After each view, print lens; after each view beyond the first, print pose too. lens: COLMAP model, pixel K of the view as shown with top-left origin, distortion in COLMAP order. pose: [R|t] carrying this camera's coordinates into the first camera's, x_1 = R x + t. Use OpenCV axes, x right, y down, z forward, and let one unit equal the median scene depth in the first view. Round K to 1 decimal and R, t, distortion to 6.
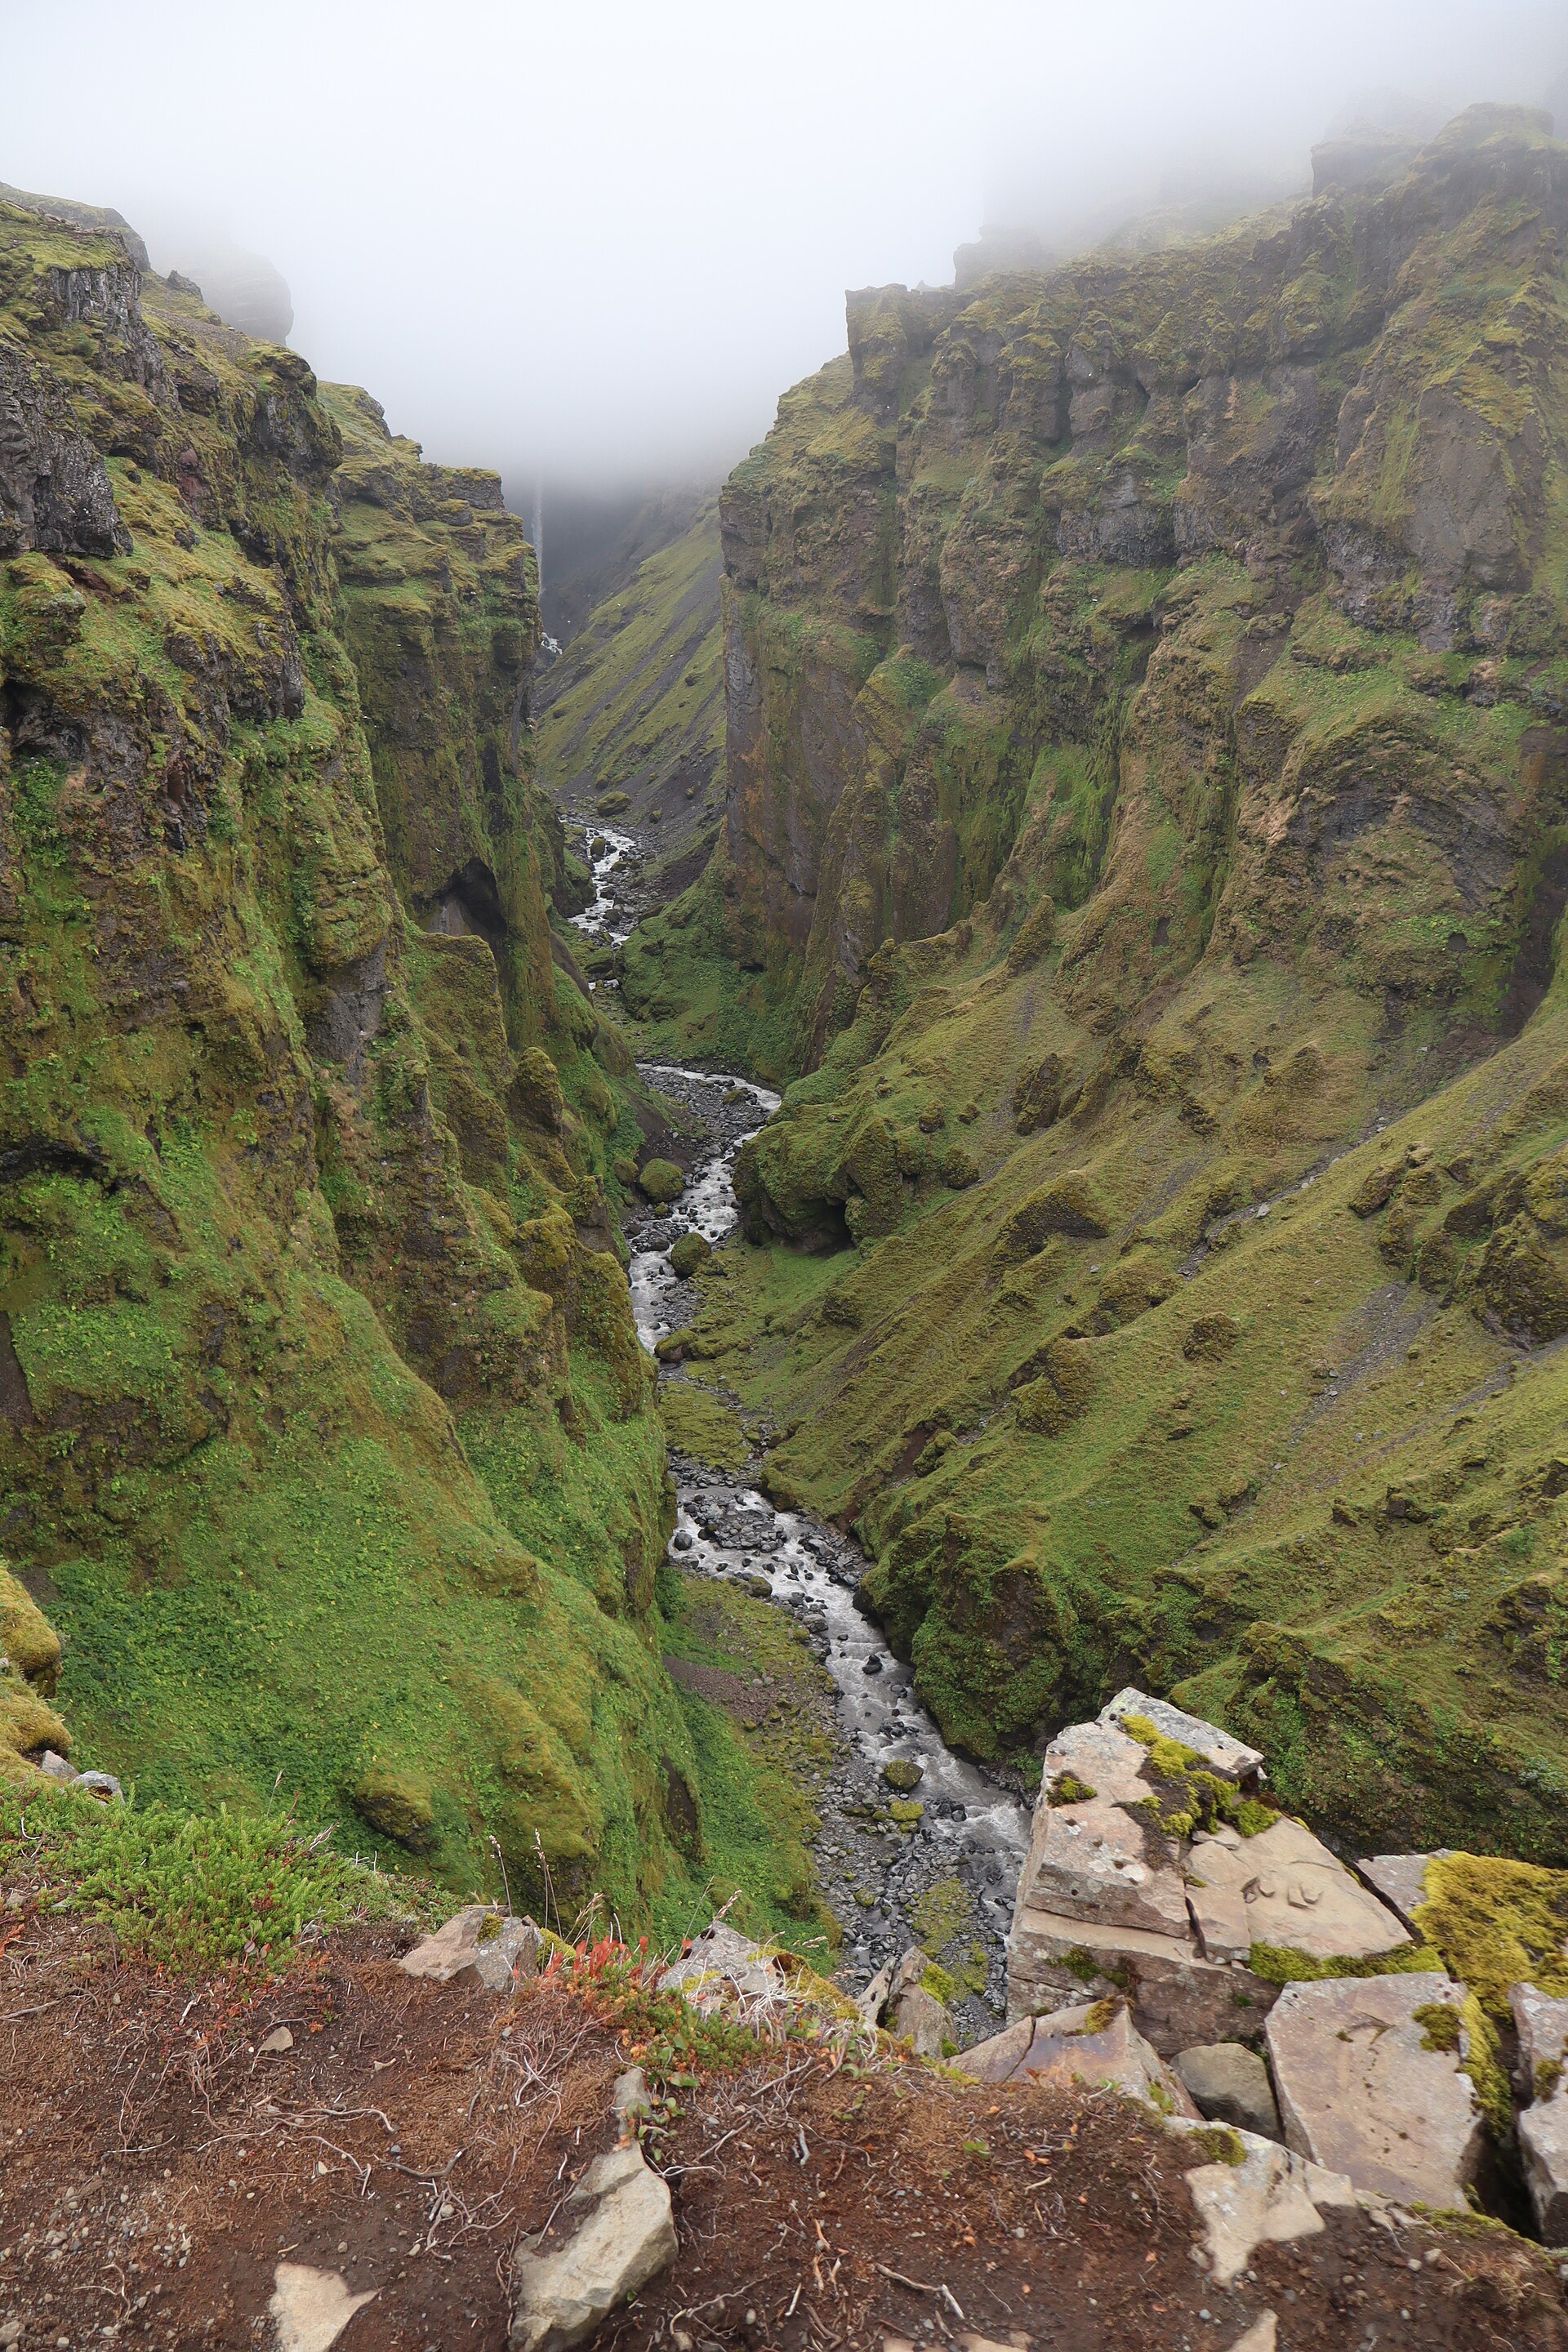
lens RADIAL K [[1953.8, 0, 784.0], [0, 1953.8, 1176.0], [0, 0, 1]] dist [-0.006586, 0.004888]
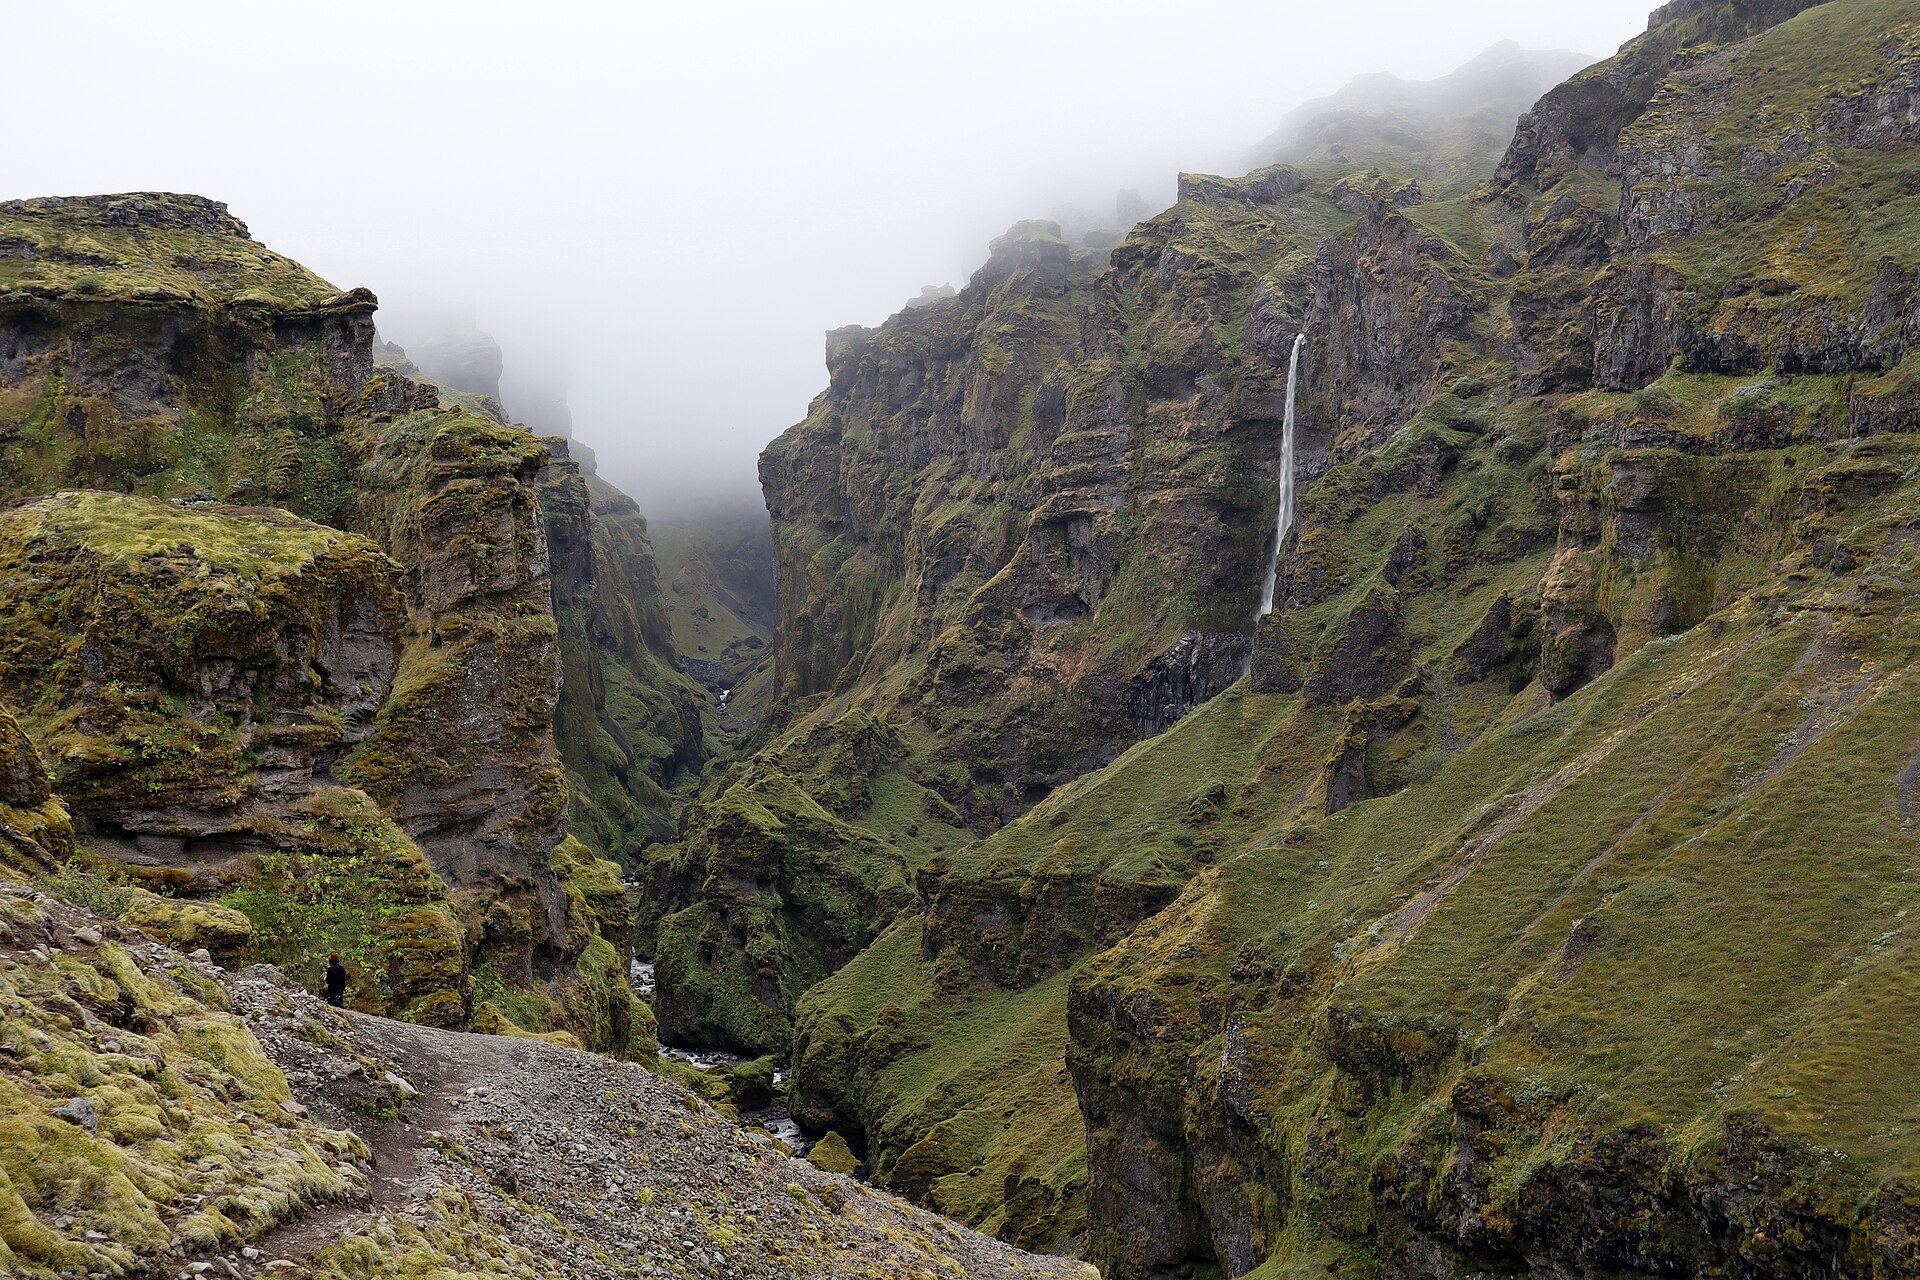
lens RADIAL K [[2556.9, 0, 987.5], [0, 2556.9, 640.2], [0, 0, 1]] dist [0.001435, -0.049322]
pose [[0.988946, -0.041993, -0.142203, 0.524962], [-0.004072, 0.951004, -0.309153, 0.496342], [0.148218, 0.306315, 0.940321, -0.994128]]
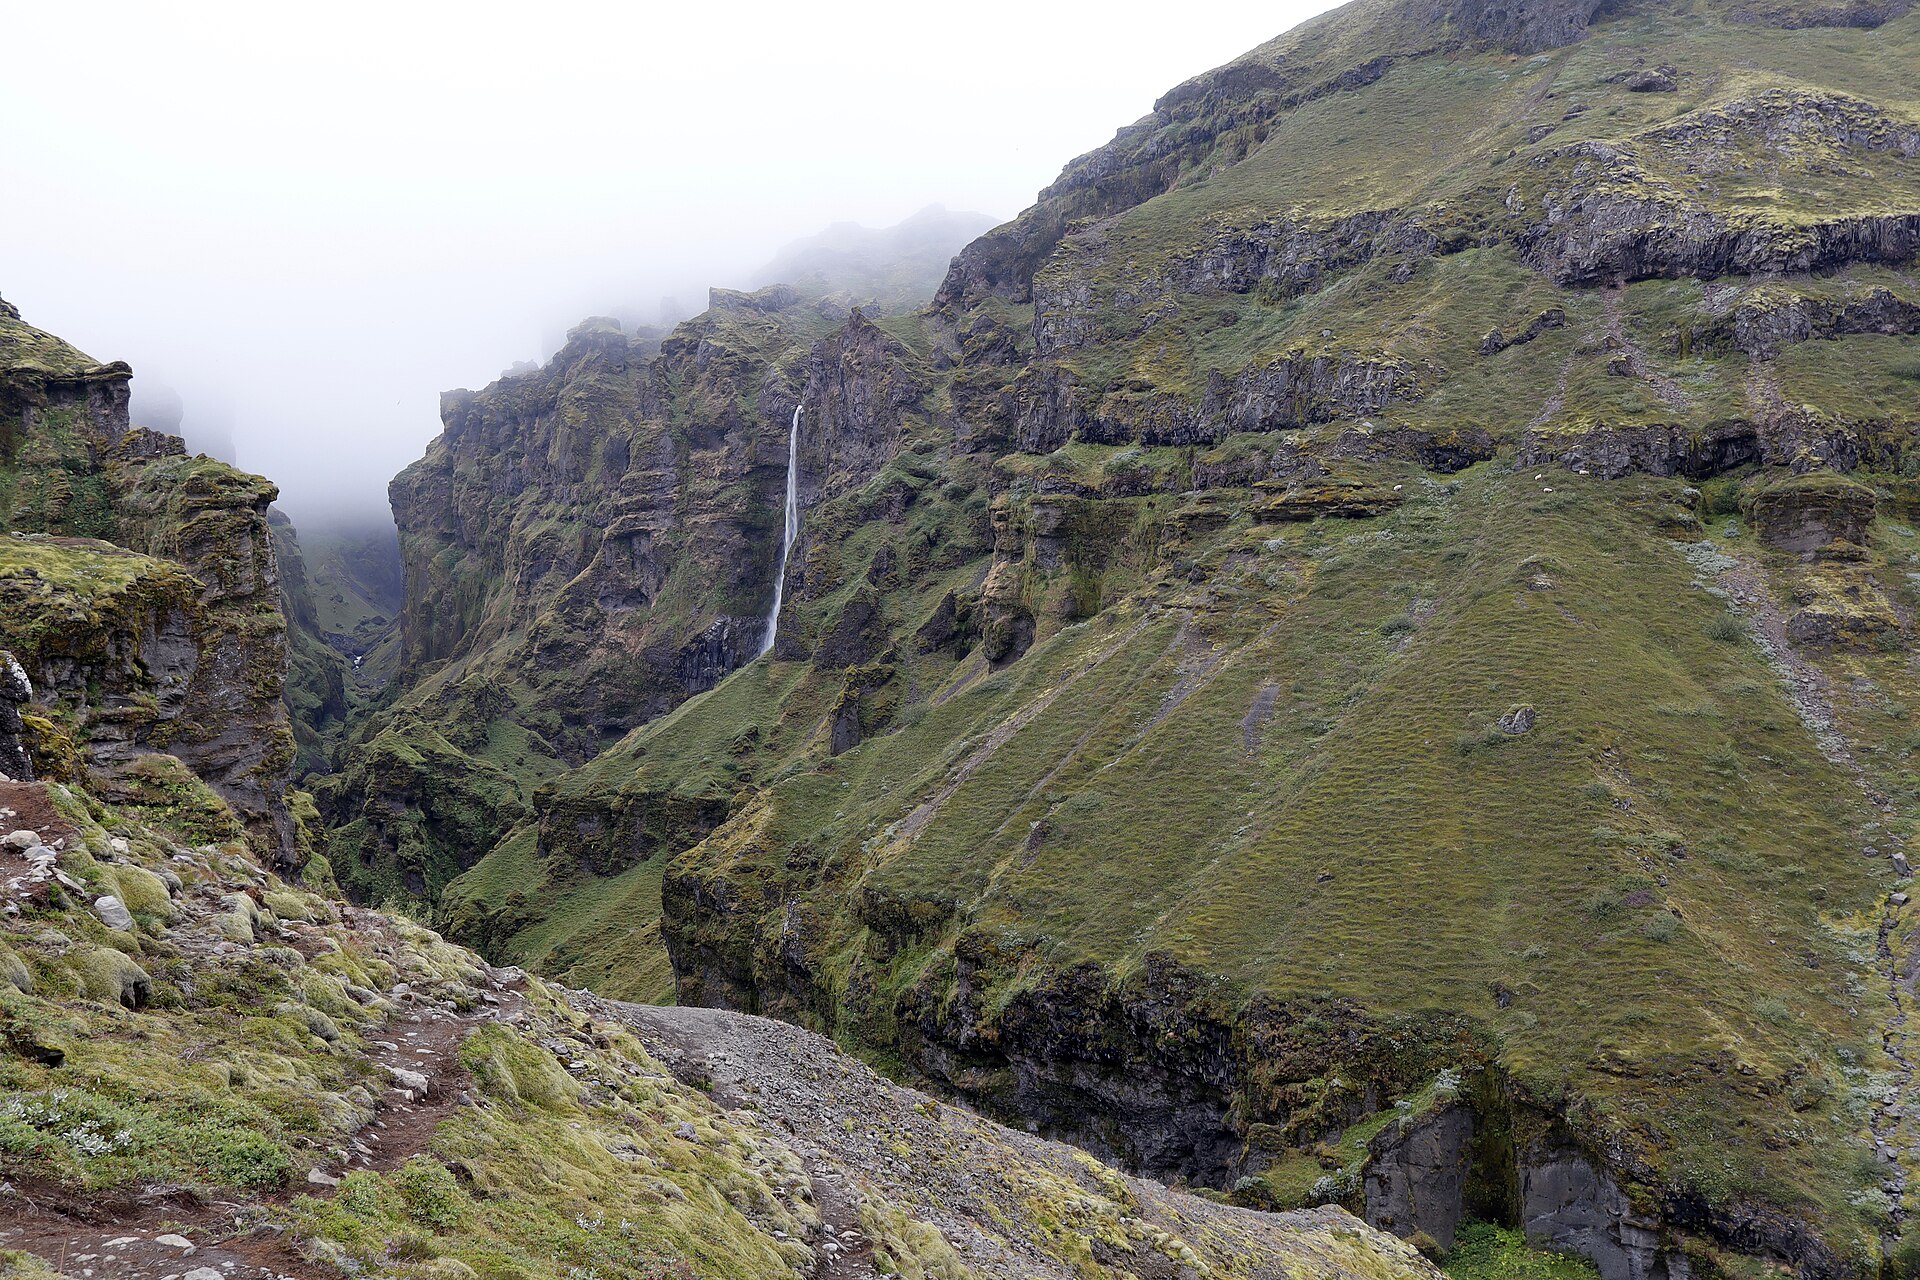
lens RADIAL K [[1810.6, 0, 960.0], [0, 1810.6, 640.0], [0, 0, 1]] dist [0.003936, -0.006840]
pose [[0.995566, -0.045133, 0.082530, 0.499555], [0.067252, 0.954954, -0.289033, 0.490727], [-0.065767, 0.293301, 0.953755, -0.998140]]
